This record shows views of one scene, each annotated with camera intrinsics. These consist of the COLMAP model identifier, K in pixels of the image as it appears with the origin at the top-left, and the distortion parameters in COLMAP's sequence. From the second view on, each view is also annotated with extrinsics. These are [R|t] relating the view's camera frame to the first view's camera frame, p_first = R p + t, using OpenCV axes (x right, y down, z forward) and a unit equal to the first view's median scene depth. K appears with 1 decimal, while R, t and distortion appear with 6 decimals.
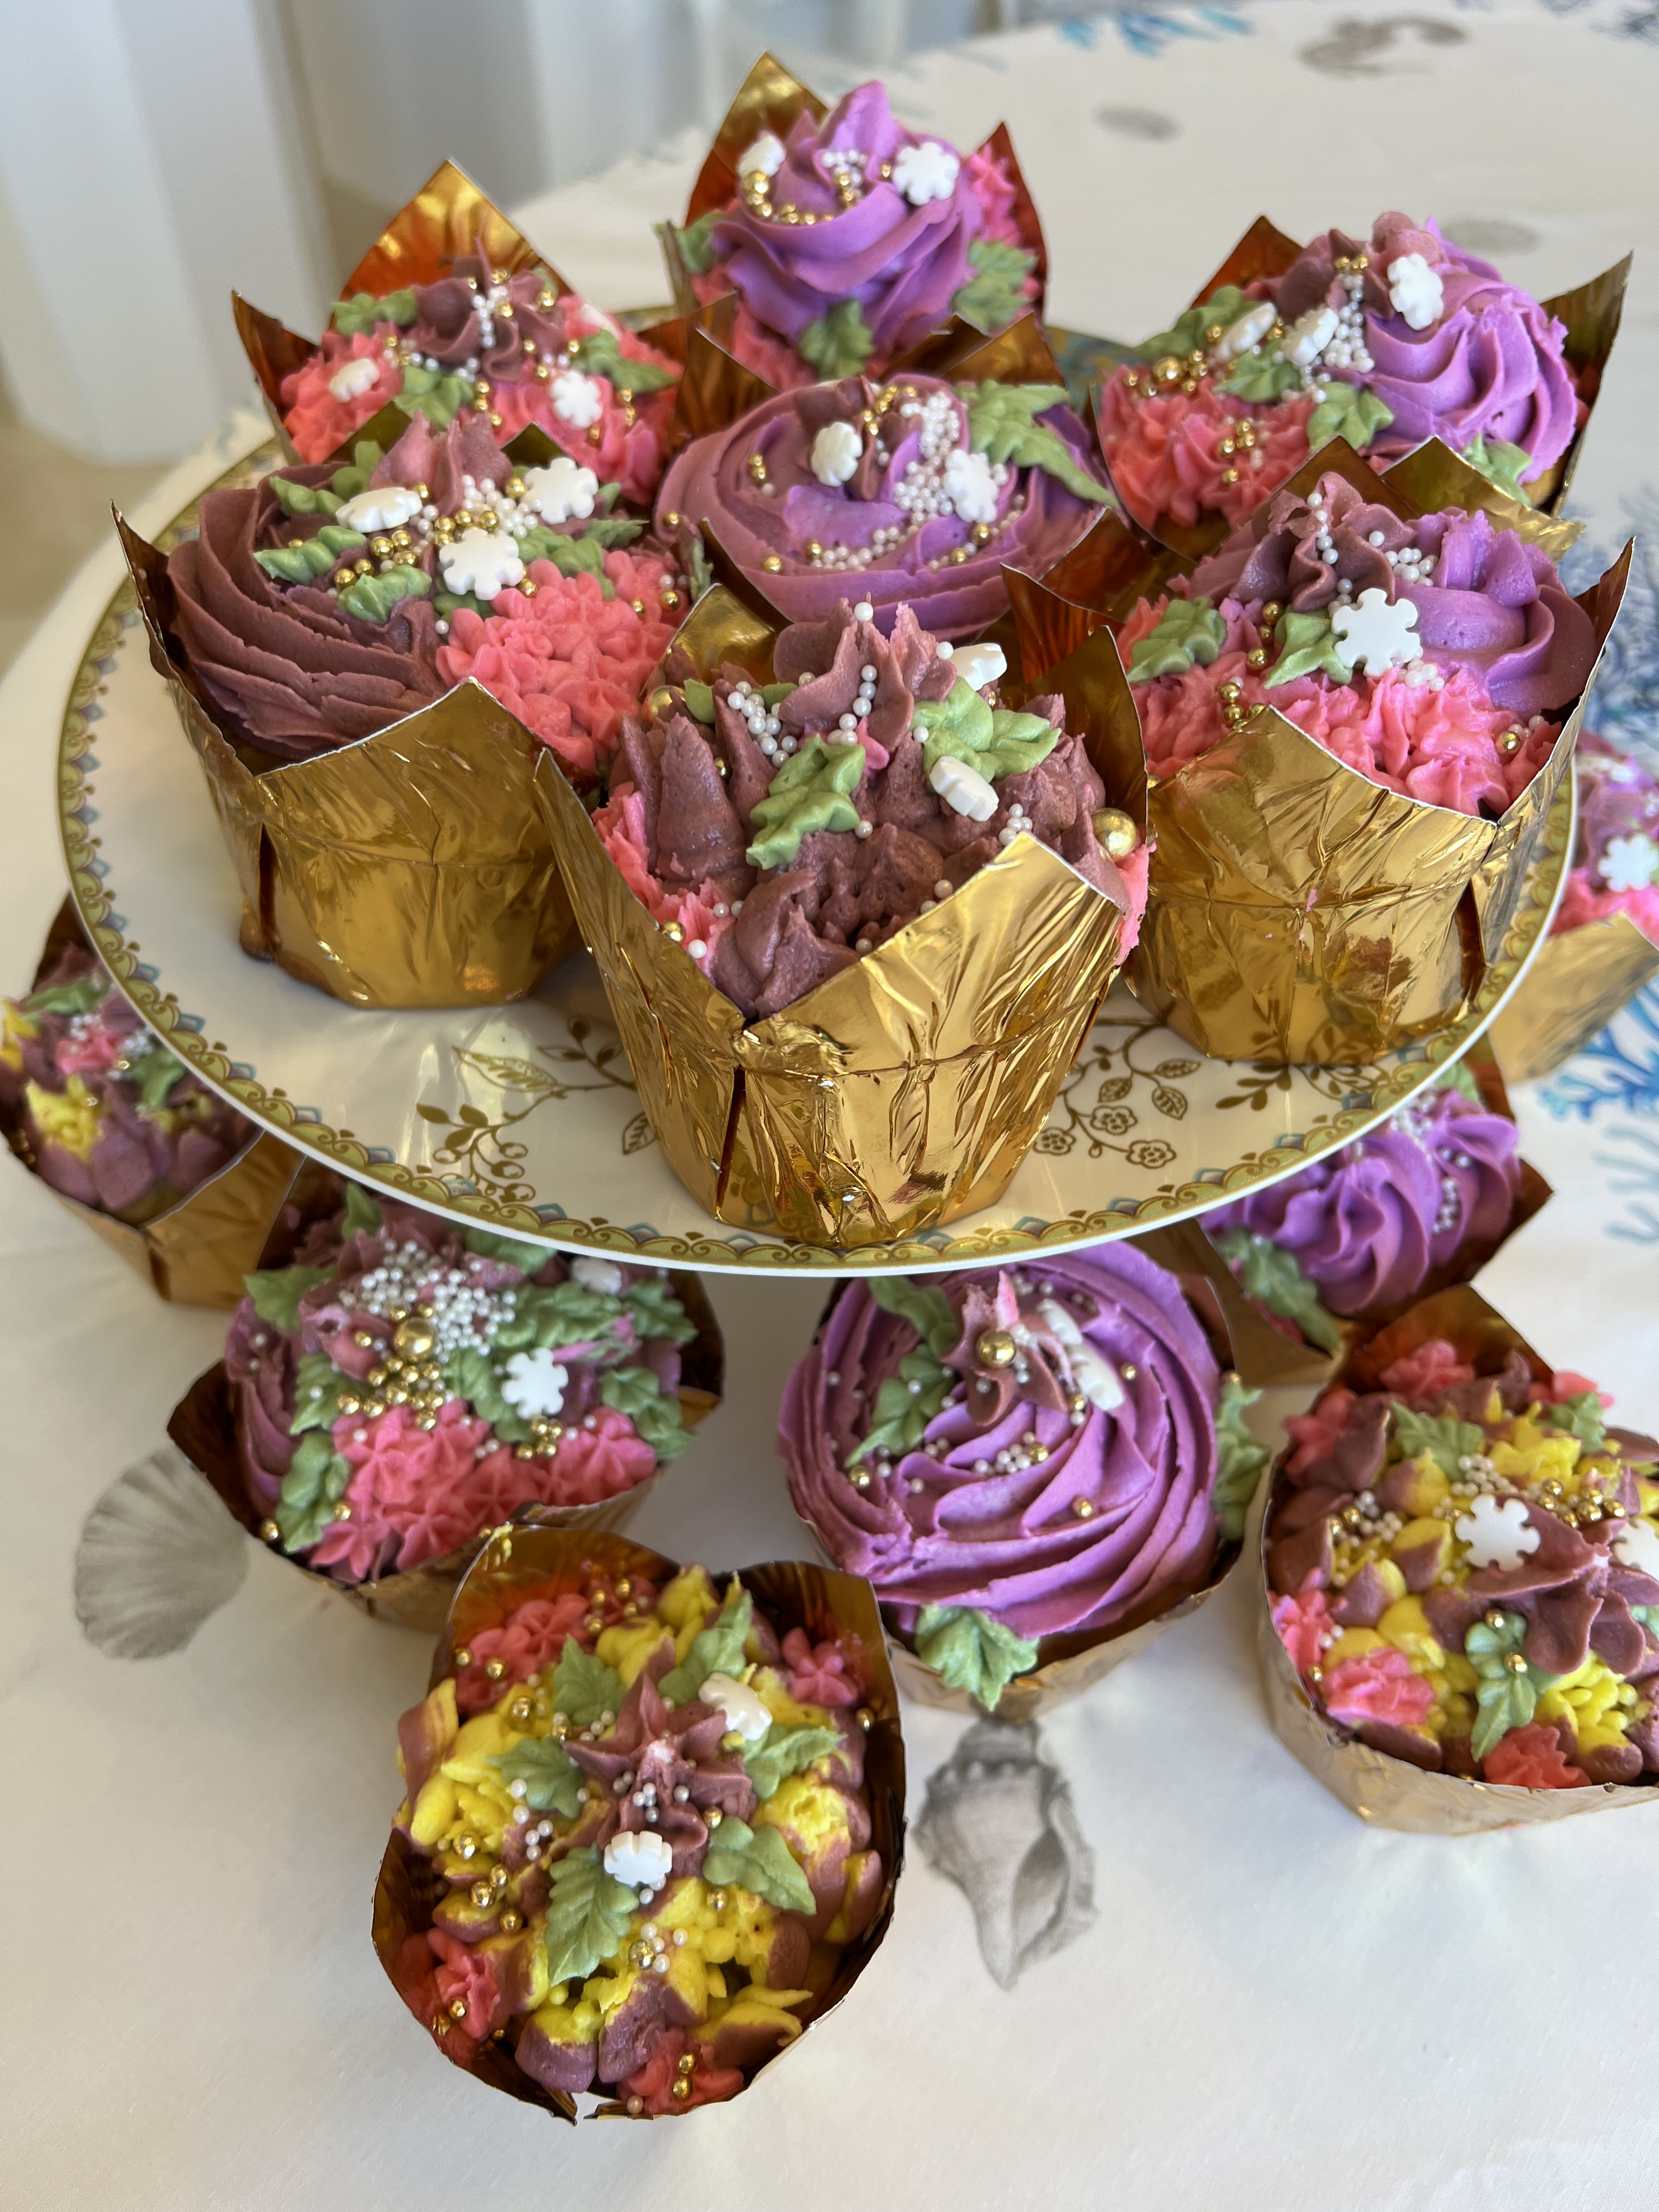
lens RADIAL K [[1687.0, 0, 832.3], [0, 1687.0, 1106.5], [0, 0, 1]] dist [-0.029676, 0.000656]
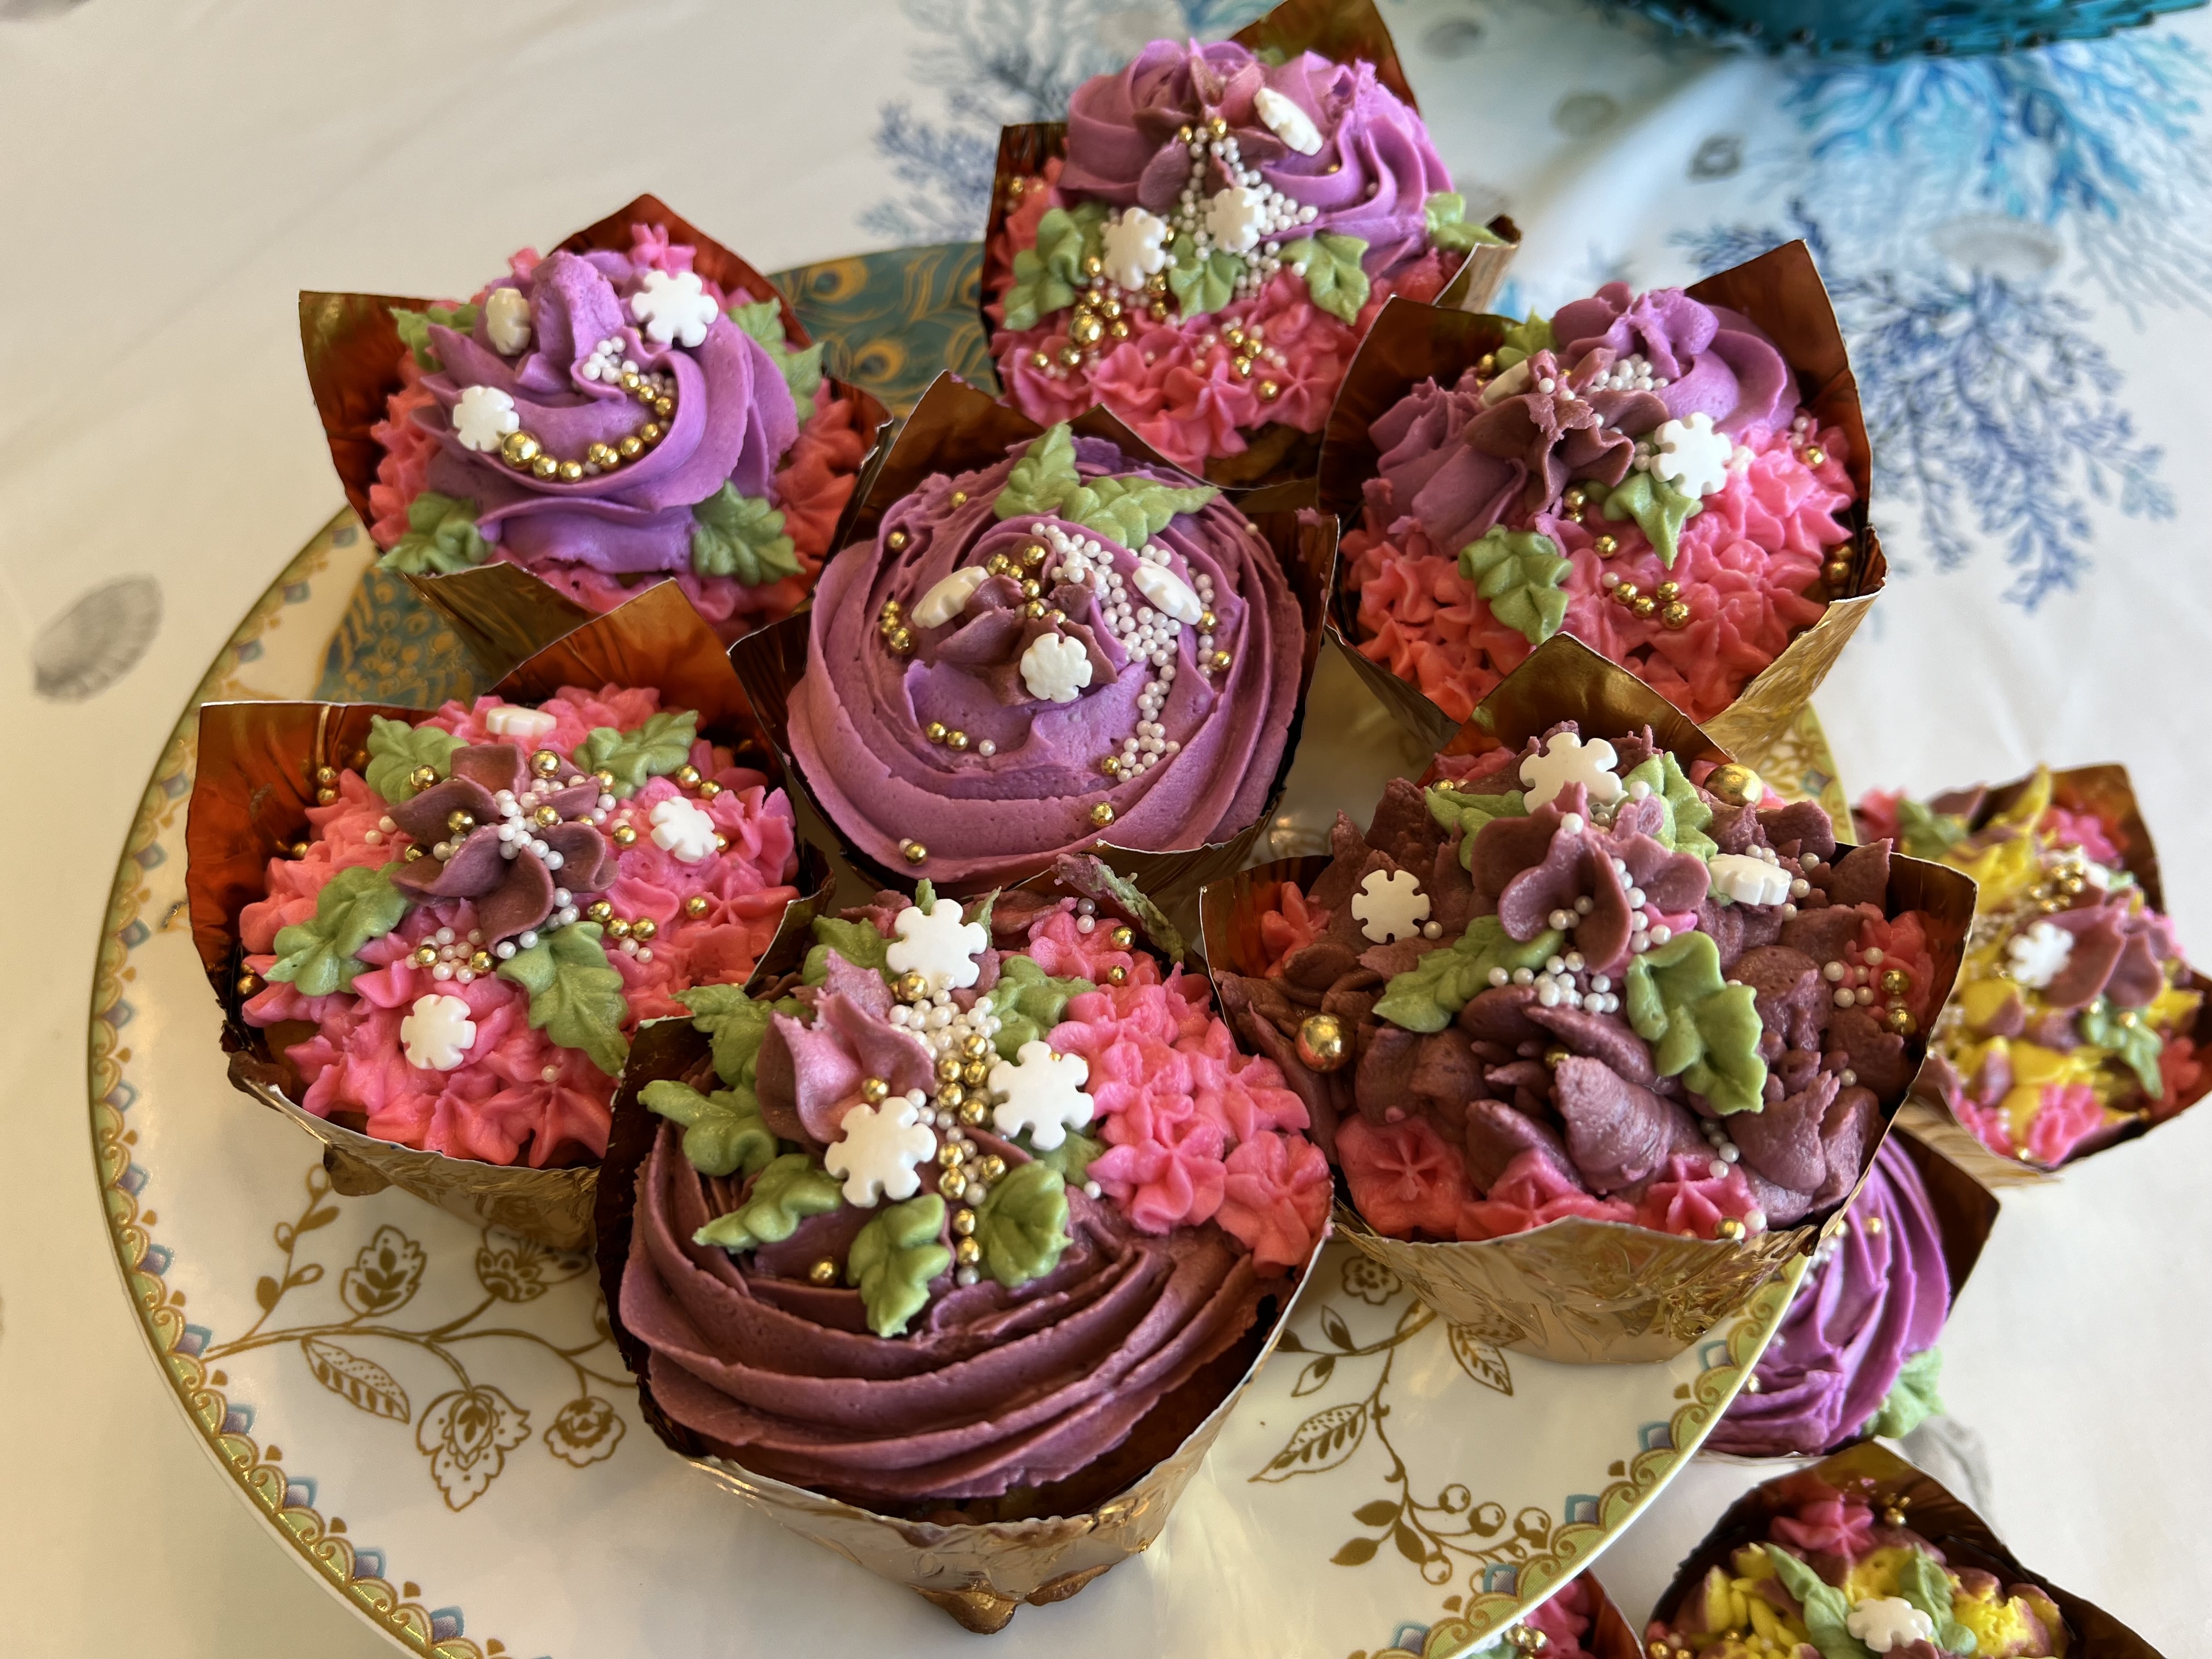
lens RADIAL K [[1687.0, 0, 1106.5], [0, 1687.0, 829.7], [0, 0, 1]] dist [-0.029676, 0.000656]
pose [[0.585267, -0.712015, 0.387940, -0.364905], [0.667529, 0.694697, 0.267958, -0.540206], [-0.460291, 0.102134, 0.881874, 0.259802]]
